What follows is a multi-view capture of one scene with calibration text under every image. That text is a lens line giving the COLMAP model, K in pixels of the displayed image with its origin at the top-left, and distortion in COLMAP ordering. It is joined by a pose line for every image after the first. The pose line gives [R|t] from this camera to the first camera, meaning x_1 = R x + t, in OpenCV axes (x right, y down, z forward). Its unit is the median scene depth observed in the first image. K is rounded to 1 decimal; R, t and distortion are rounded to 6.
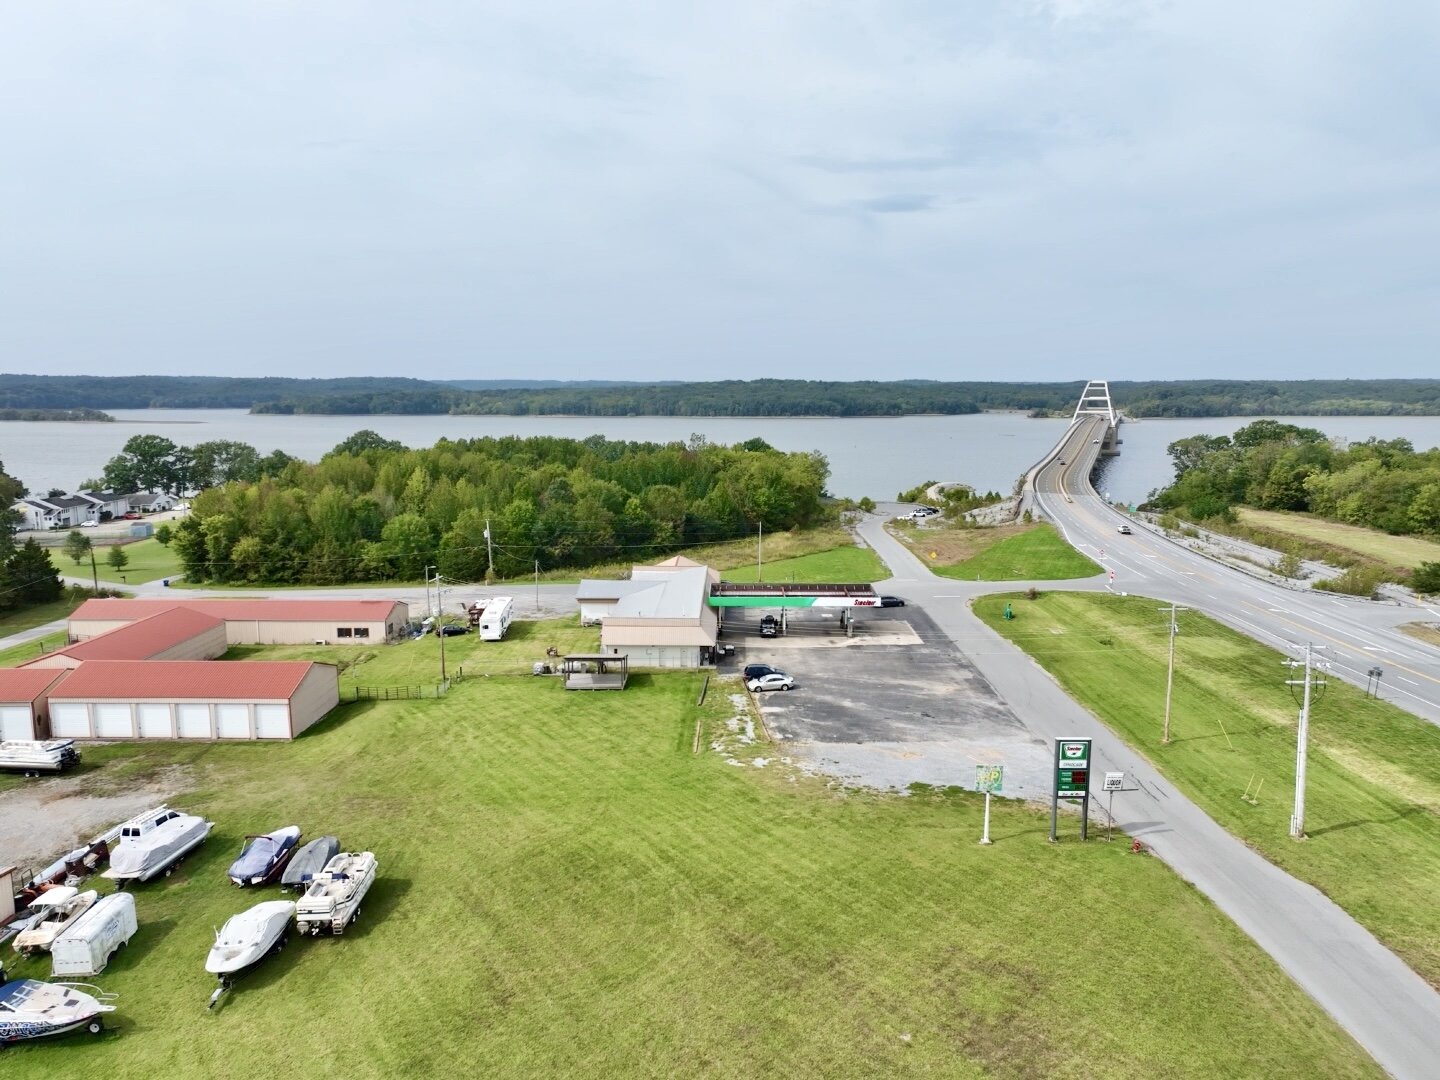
lens RADIAL K [[1007.4, 0, 728.7], [0, 1007.4, 537.9], [0, 0, 1]] dist [0.002724, 0.007158]
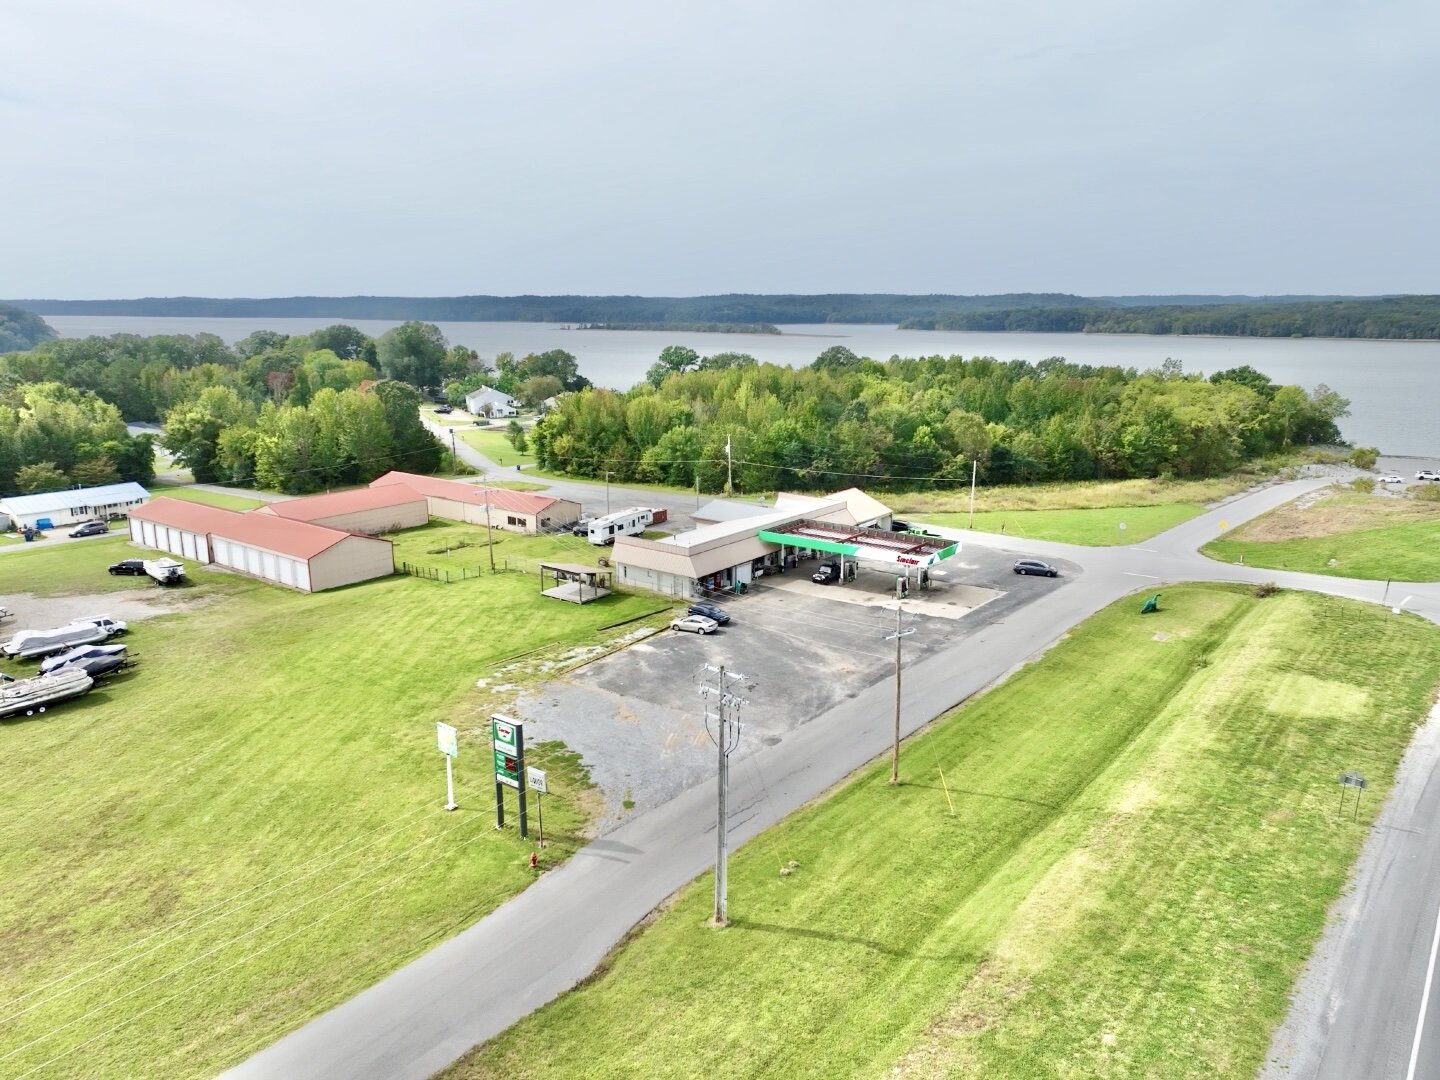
lens RADIAL K [[1005.7, 0, 724.5], [0, 1005.7, 540.0], [0, 0, 1]] dist [0.004146, 0.006766]
pose [[0.803261, 0.134996, -0.580128, 0.608104], [-0.086910, 0.990117, 0.110064, -0.040712], [0.589253, -0.037991, 0.807055, 0.261508]]
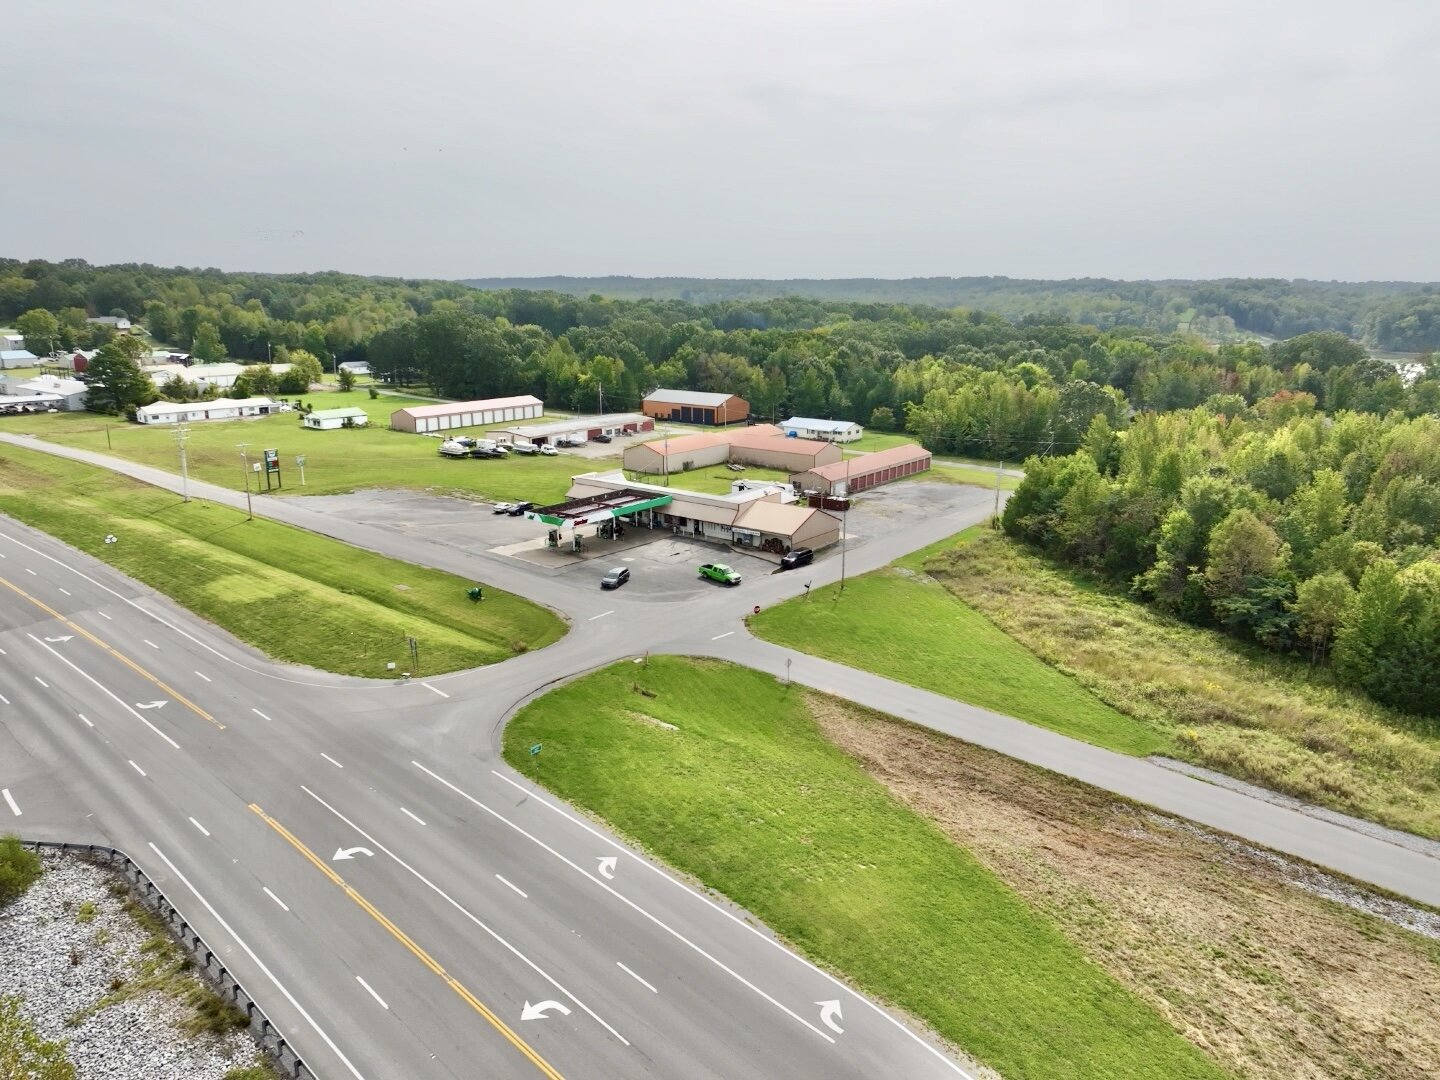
lens RADIAL K [[1007.4, 0, 728.7], [0, 1007.4, 537.9], [0, 0, 1]] dist [0.002724, 0.007158]
pose [[-0.601564, 0.189451, -0.776034, 1.085347], [-0.119759, 0.939102, 0.322095, -0.368641], [0.789796, 0.286698, -0.542242, 2.175594]]
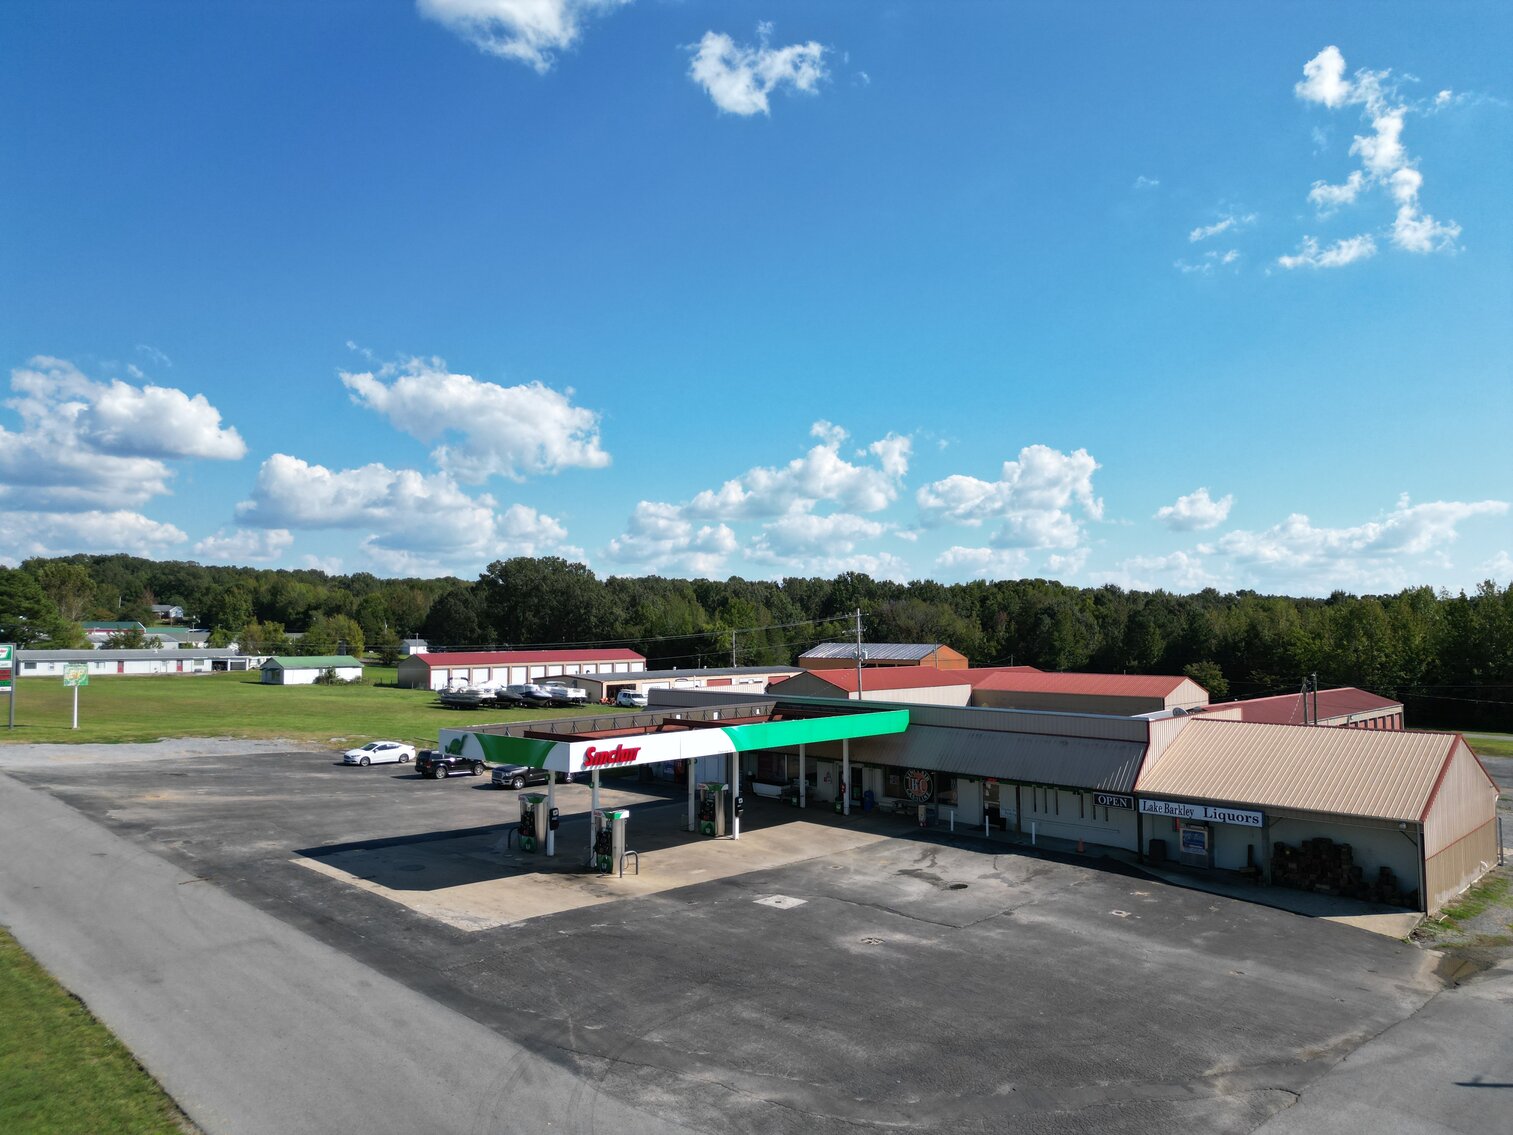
lens RADIAL K [[1055.6, 0, 751.0], [0, 1055.6, 568.6], [0, 0, 1]] dist [0.060272, -0.052864]
pose [[-0.688834, -0.042865, -0.723650, 0.413664], [-0.104746, 0.993660, 0.040848, -0.024969], [0.717311, 0.103937, -0.688957, 1.589804]]
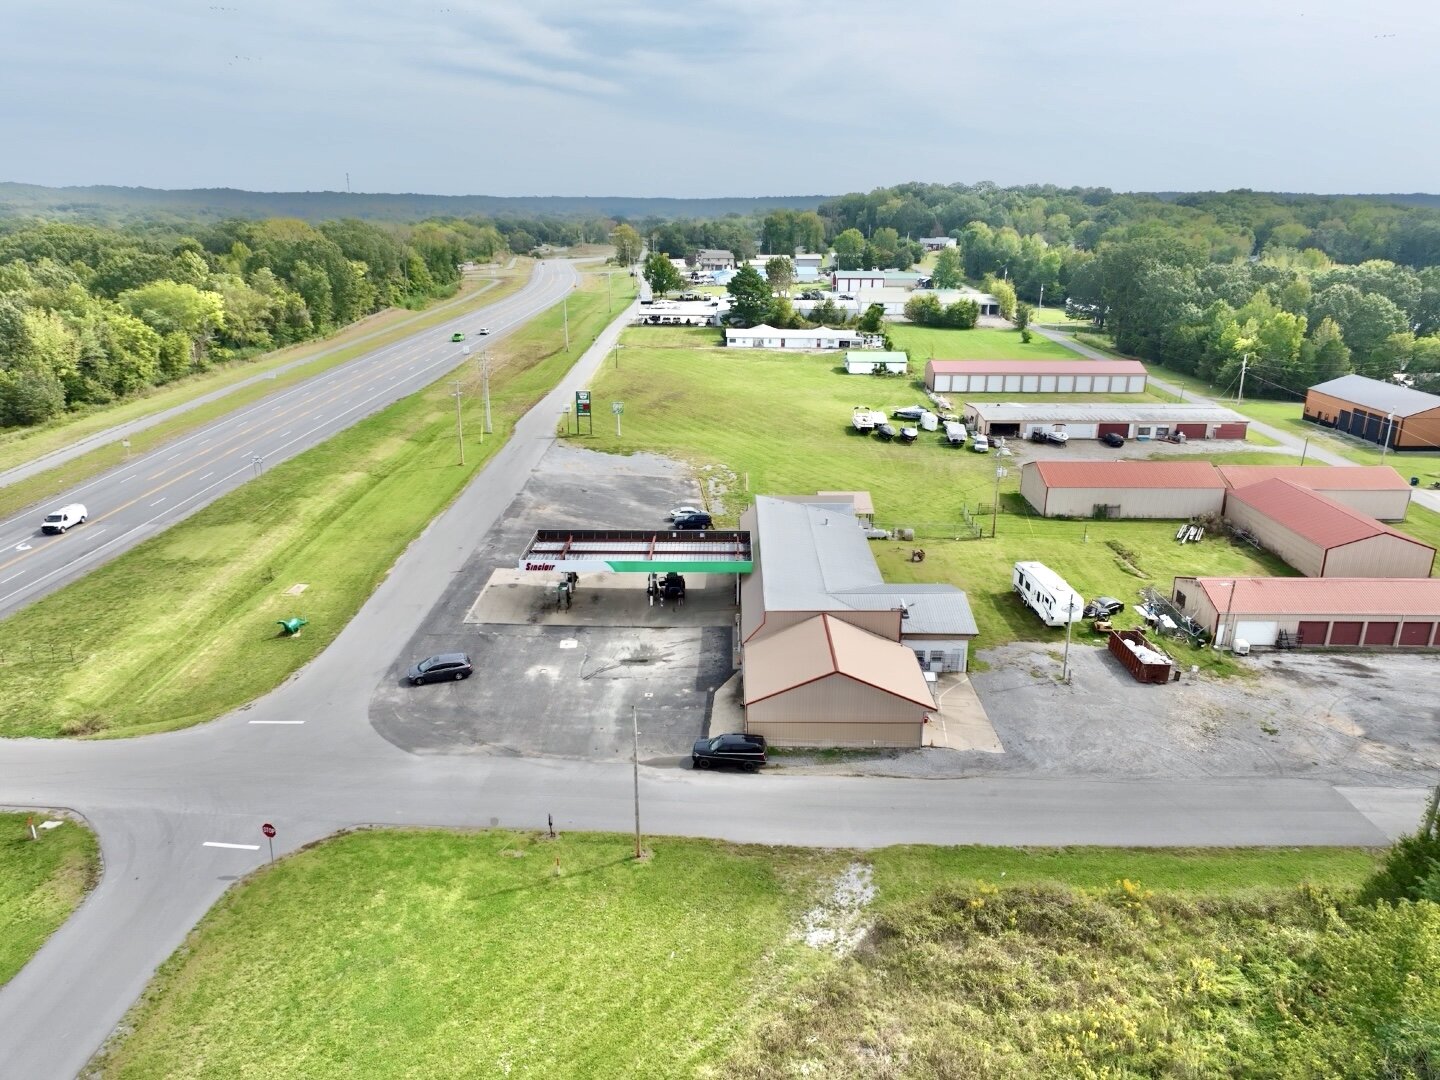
lens RADIAL K [[1005.7, 0, 724.5], [0, 1005.7, 540.0], [0, 0, 1]] dist [0.004146, 0.006766]
pose [[-0.999988, -0.004762, -0.000815, 0.003450], [-0.004619, 0.893154, 0.449728, -0.354588], [-0.001414, 0.449726, -0.893165, 2.070142]]
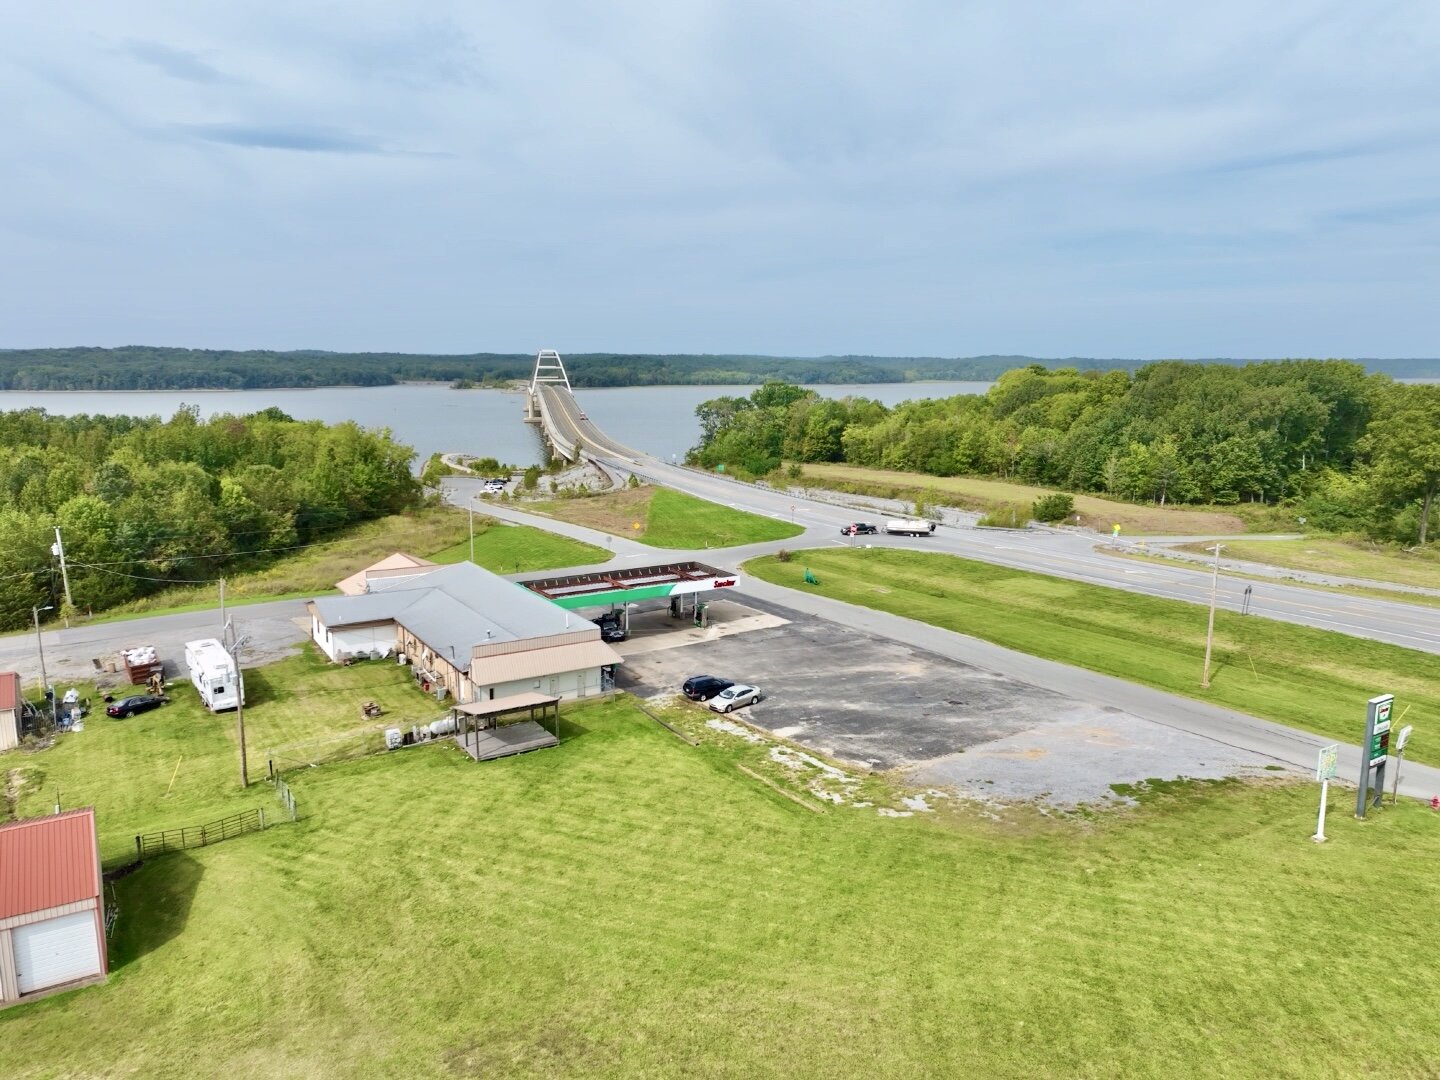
lens RADIAL K [[1005.3, 0, 729.9], [0, 1005.3, 537.6], [0, 0, 1]] dist [0.004076, 0.002154]
pose [[0.836850, -0.089625, 0.540046, -0.373346], [0.075227, 0.995976, 0.048719, -0.017079], [-0.542239, -0.000145, 0.840224, 0.355062]]
